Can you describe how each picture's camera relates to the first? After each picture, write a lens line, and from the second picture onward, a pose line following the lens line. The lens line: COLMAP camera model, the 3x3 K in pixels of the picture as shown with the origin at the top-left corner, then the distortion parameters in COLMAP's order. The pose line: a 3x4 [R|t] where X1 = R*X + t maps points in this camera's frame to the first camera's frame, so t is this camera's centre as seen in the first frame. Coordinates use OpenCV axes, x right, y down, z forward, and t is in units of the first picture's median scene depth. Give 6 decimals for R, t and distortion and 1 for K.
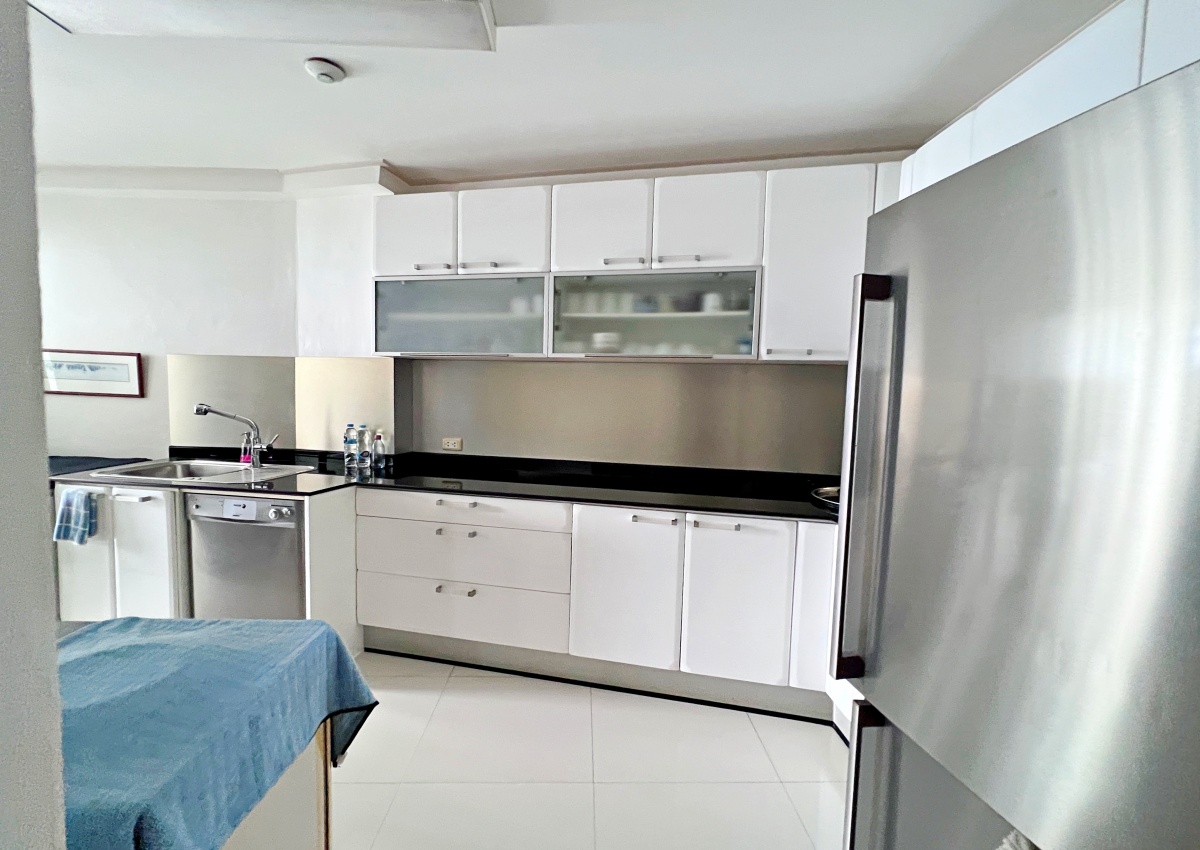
lens RADIAL K [[521.8, 0, 602.3], [0, 521.8, 441.3], [0, 0, 1]] dist [-0.000881, -0.000051]
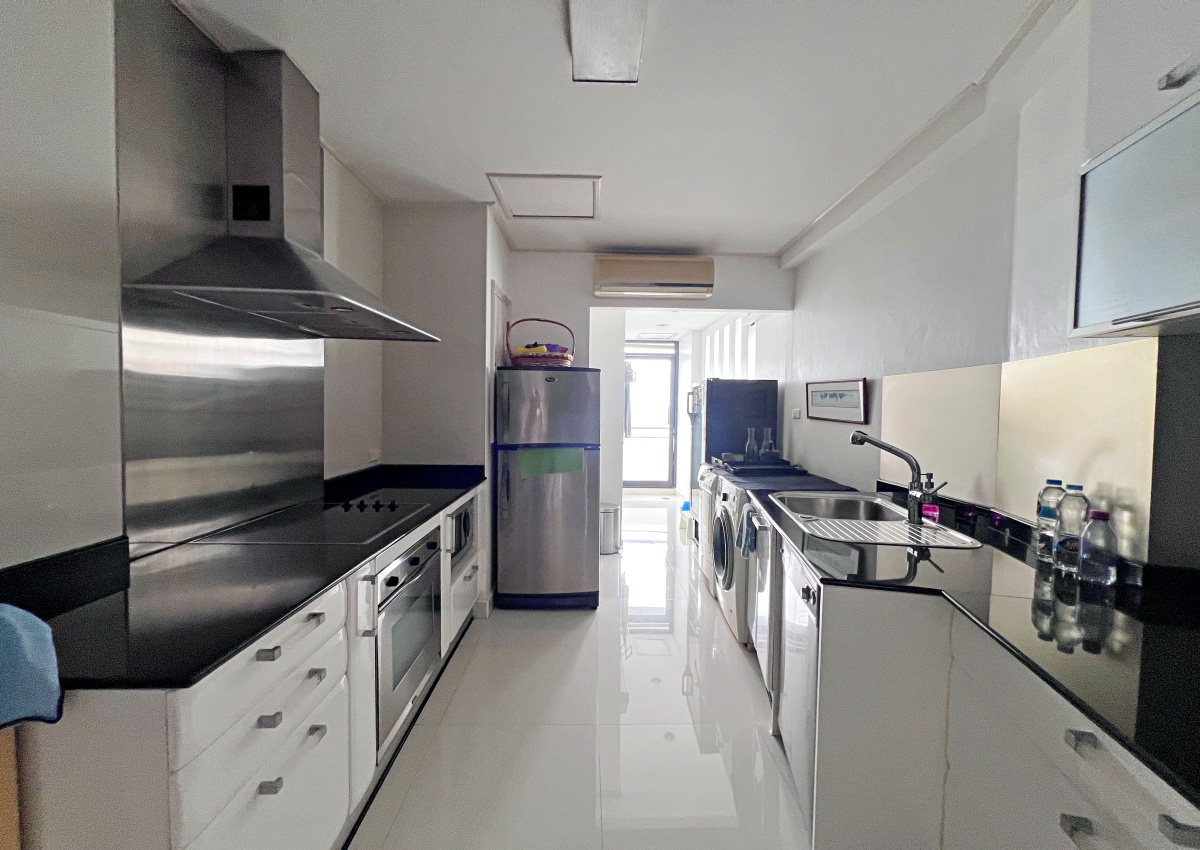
lens RADIAL K [[485.2, 0, 600.0], [0, 485.2, 425.0], [0, 0, 1]] dist [-0.001820, 0.000318]
pose [[-0.008445, 0.012130, -0.999891, -0.001899], [-0.113066, 0.993502, 0.013008, -0.047645], [0.993552, 0.113164, -0.007019, 0.631121]]
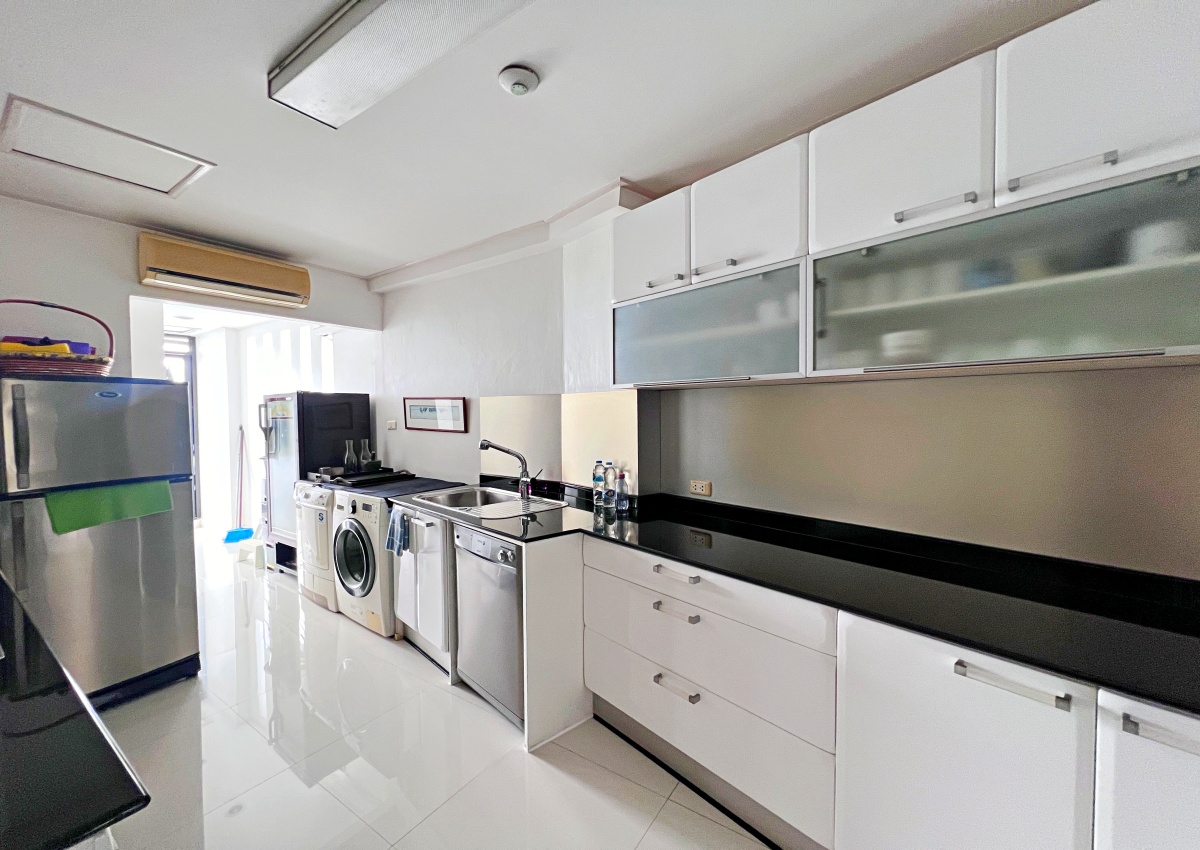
lens RADIAL K [[485.2, 0, 600.0], [0, 485.2, 425.0], [0, 0, 1]] dist [-0.001820, 0.000318]
pose [[0.809985, -0.012375, -0.586319, 0.048646], [-0.032794, 0.997257, -0.066353, -0.044668], [0.585532, 0.072973, 0.807358, 0.315131]]
